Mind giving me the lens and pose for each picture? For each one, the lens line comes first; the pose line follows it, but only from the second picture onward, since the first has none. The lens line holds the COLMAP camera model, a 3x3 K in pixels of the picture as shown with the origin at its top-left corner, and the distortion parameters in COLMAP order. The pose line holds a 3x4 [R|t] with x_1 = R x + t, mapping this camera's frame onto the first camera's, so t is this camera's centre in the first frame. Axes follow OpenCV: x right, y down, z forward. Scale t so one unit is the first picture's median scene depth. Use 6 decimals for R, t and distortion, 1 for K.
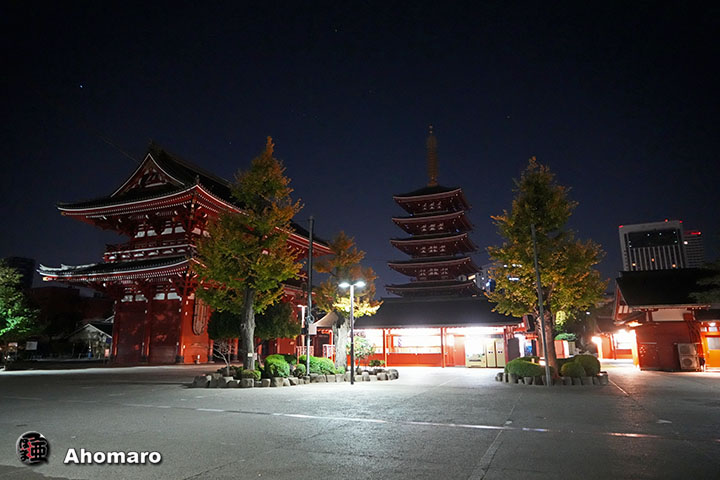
lens RADIAL K [[480.1, 0, 362.1], [0, 480.1, 236.4], [0, 0, 1]] dist [-0.027309, 0.003563]
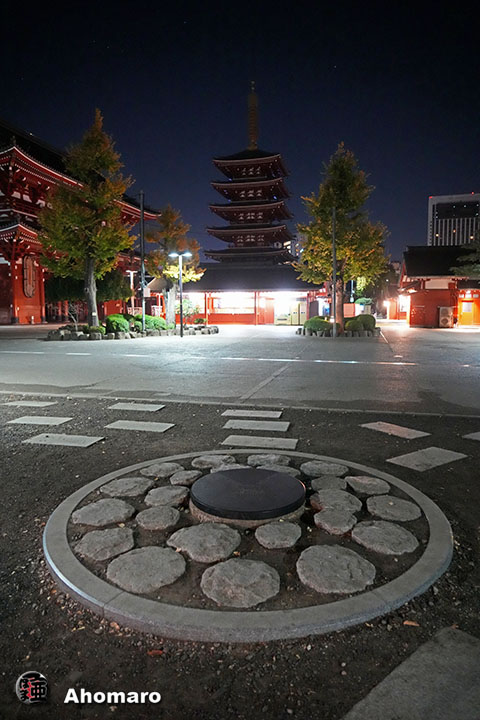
lens RADIAL K [[471.2, 0, 247.7], [0, 471.2, 355.2], [0, 0, 1]] dist [-0.032357, 0.000032]
pose [[0.989748, -0.012485, 0.142277, -0.018136], [-0.033379, 0.948363, 0.315425, -0.025190], [-0.138868, -0.316940, 0.938224, -0.126220]]
